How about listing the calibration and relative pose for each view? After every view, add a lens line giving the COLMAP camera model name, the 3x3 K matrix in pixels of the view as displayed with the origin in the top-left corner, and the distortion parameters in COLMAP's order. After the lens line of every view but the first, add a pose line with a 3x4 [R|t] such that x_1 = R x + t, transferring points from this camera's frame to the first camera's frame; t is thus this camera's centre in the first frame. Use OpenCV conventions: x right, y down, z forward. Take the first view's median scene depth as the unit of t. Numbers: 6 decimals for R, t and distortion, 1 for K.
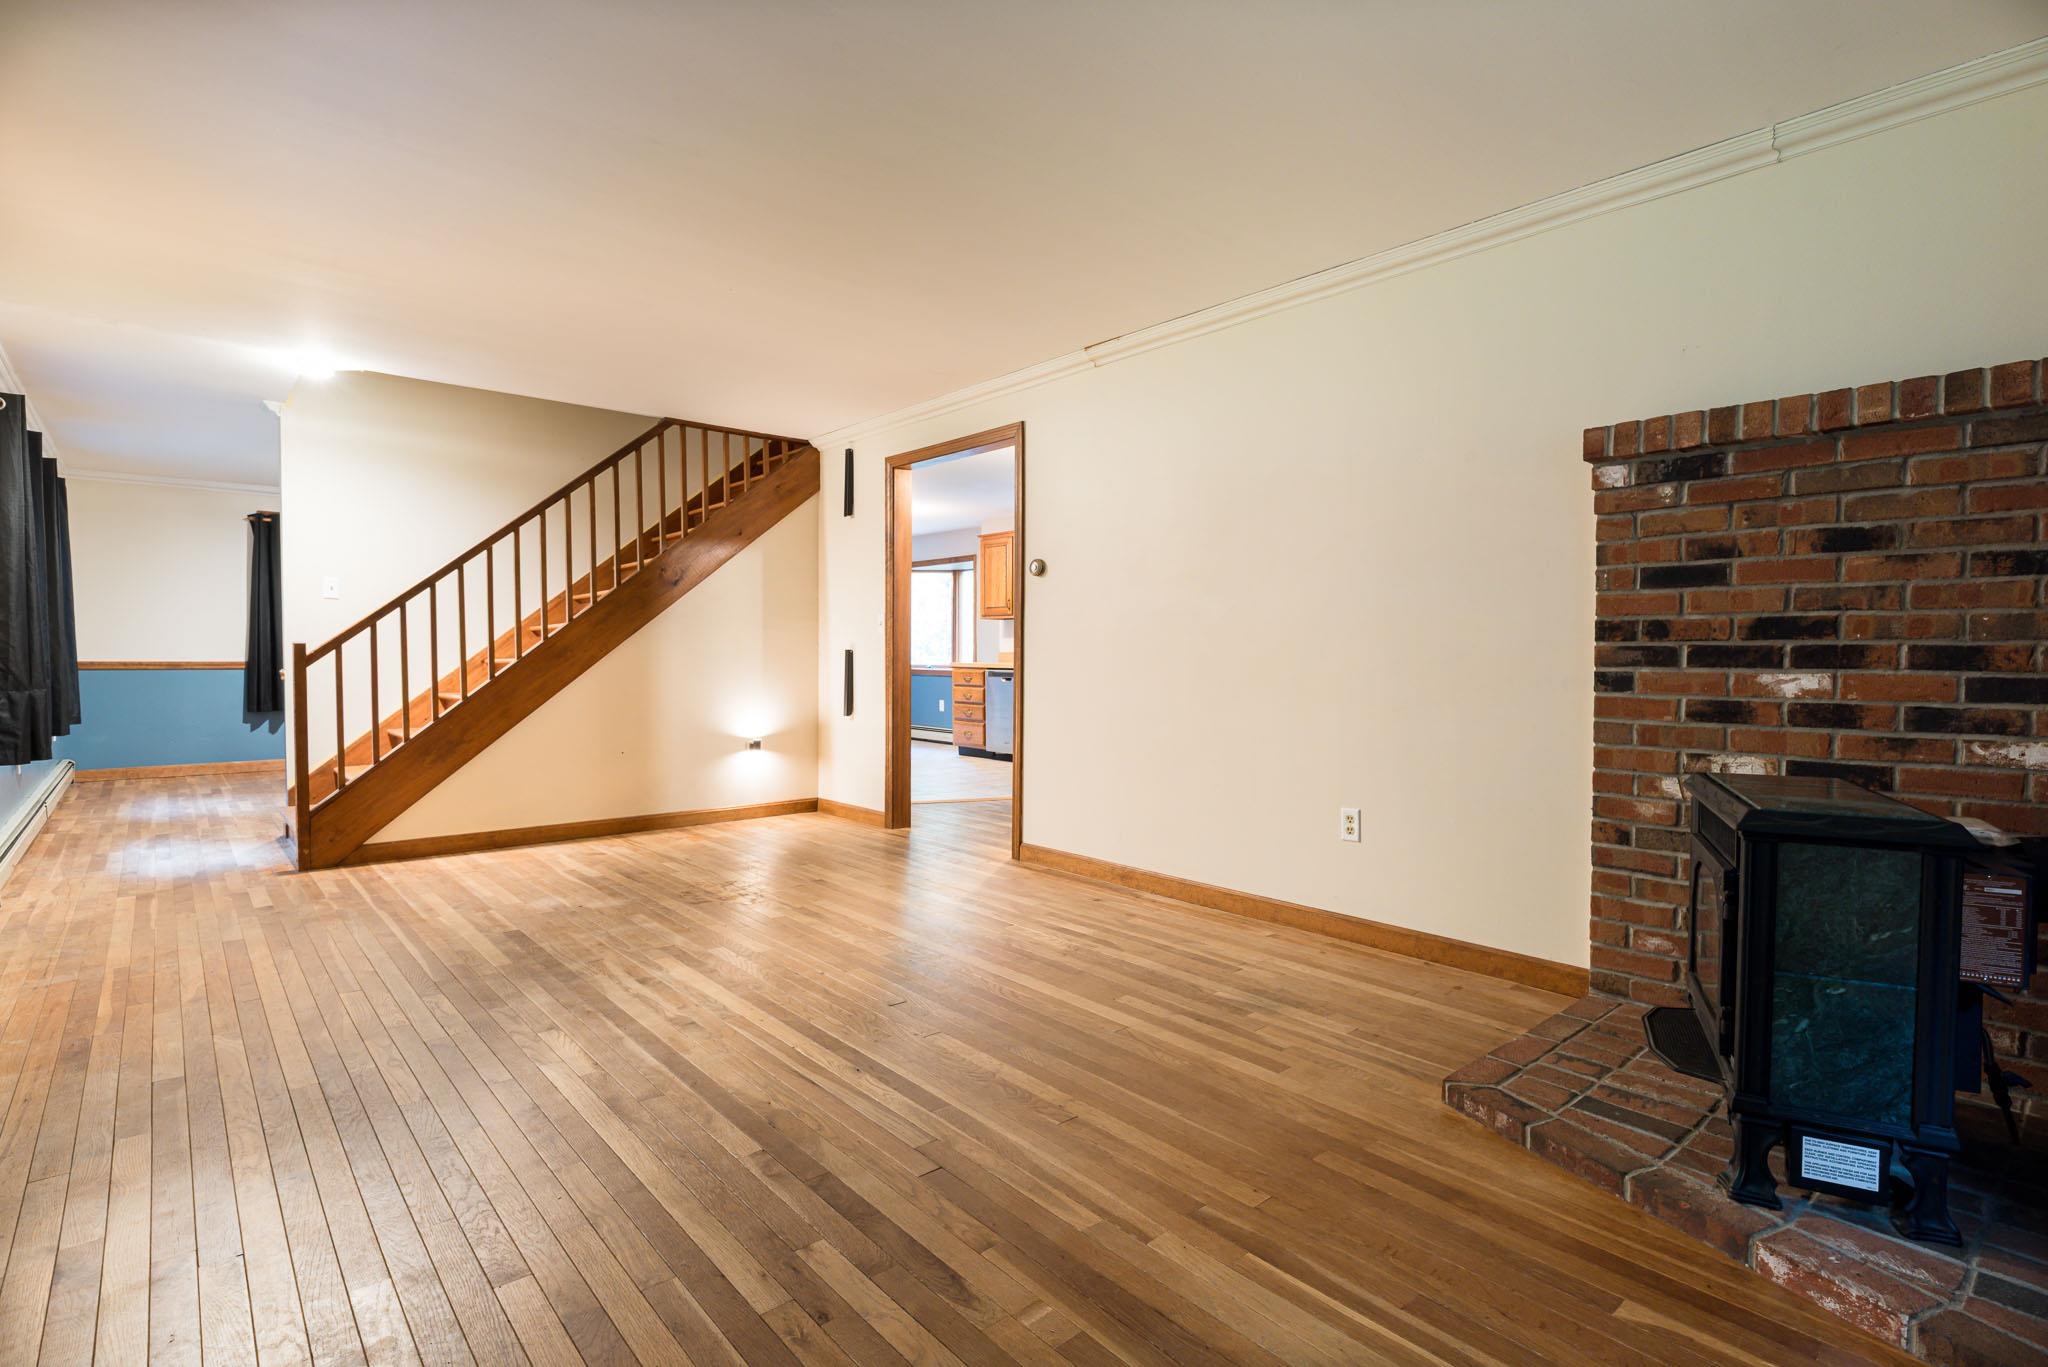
lens RADIAL K [[977.7, 0, 1024.0], [0, 977.7, 683.5], [0, 0, 1]] dist [-0.000754, -0.000232]
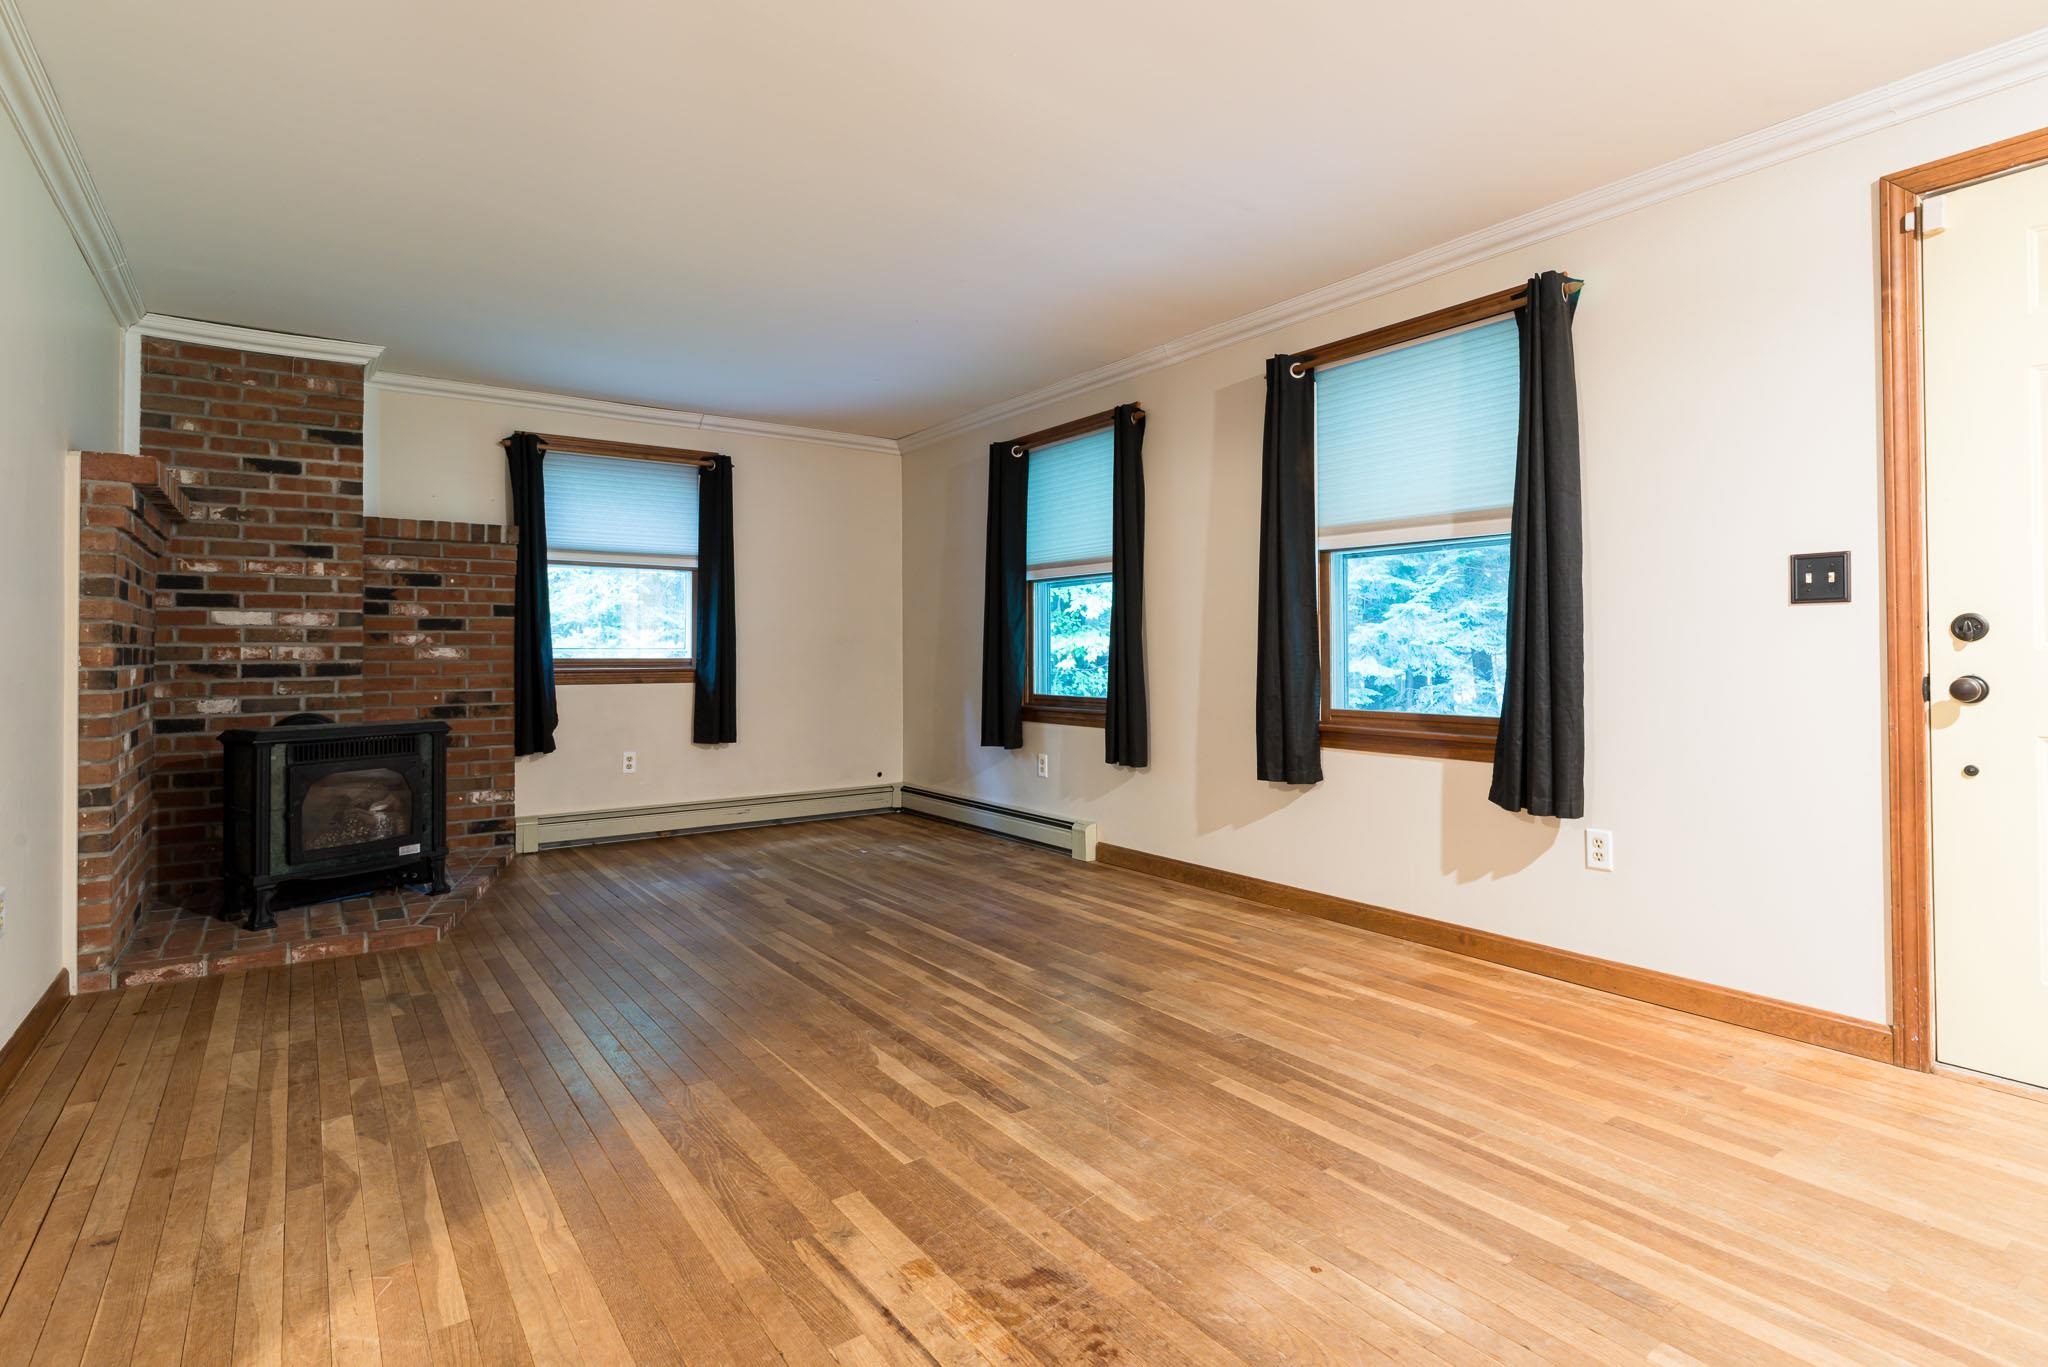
lens RADIAL K [[1015.5, 0, 1013.6], [0, 1015.5, 647.5], [0, 0, 1]] dist [0.000245, 0.000174]
pose [[-0.994531, -0.000211, 0.104443, -0.544296], [0.002704, 0.999611, 0.027766, -0.069612], [-0.104408, 0.027897, -0.994143, 2.088408]]
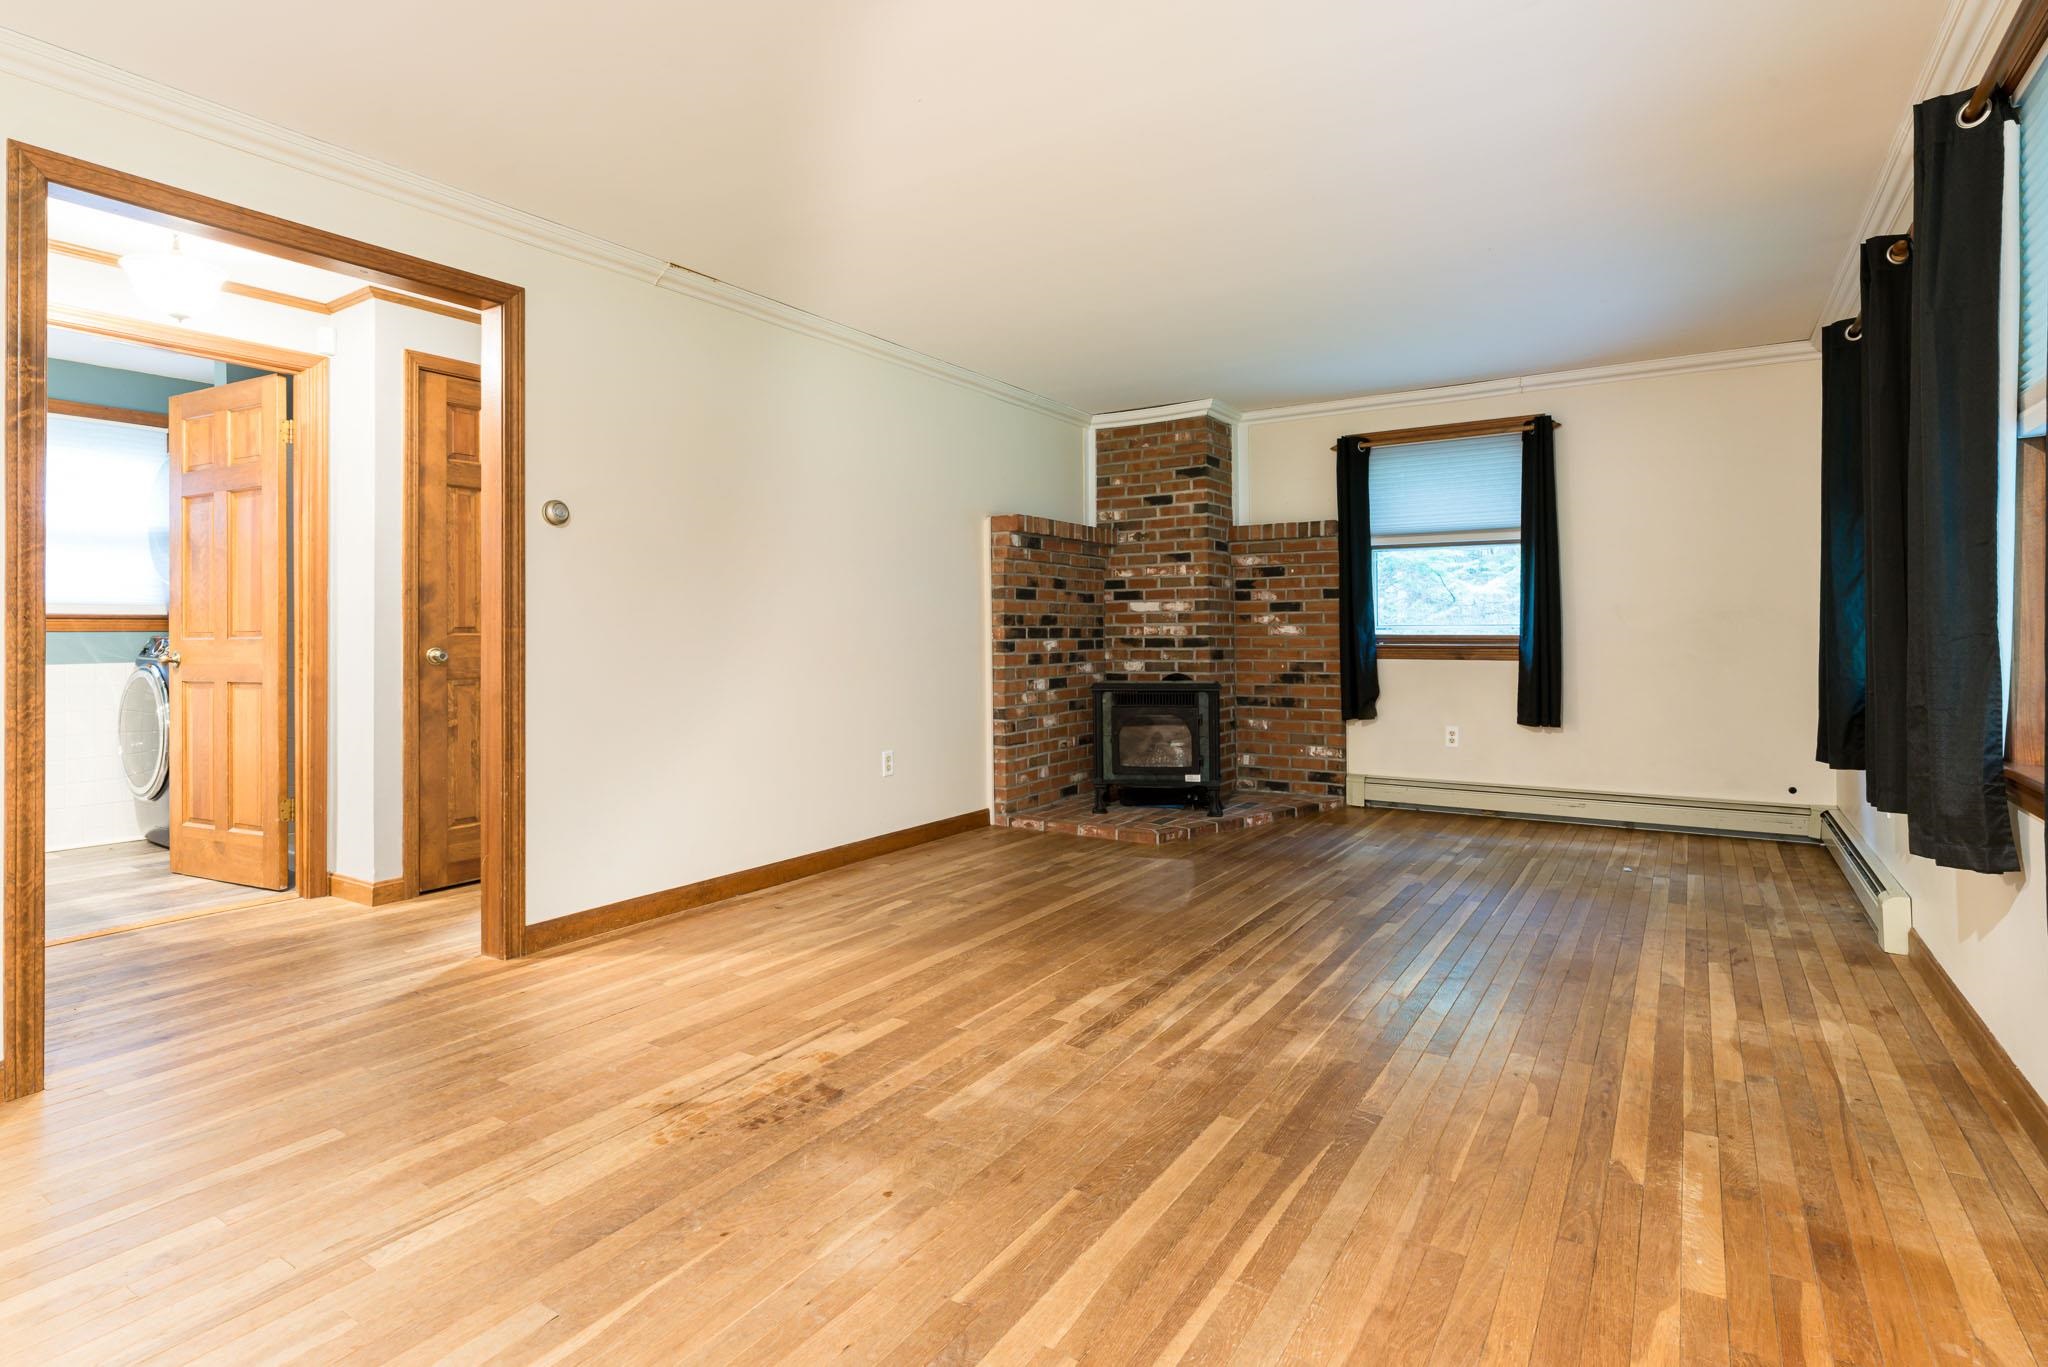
lens RADIAL K [[1026.1, 0, 1028.1], [0, 1026.1, 632.5], [0, 0, 1]] dist [0.001003, 0.000342]
pose [[-0.270368, -0.003152, 0.962752, -1.359512], [0.035295, 0.999290, 0.013183, -0.056319], [-0.962110, 0.037544, -0.270065, 1.541445]]
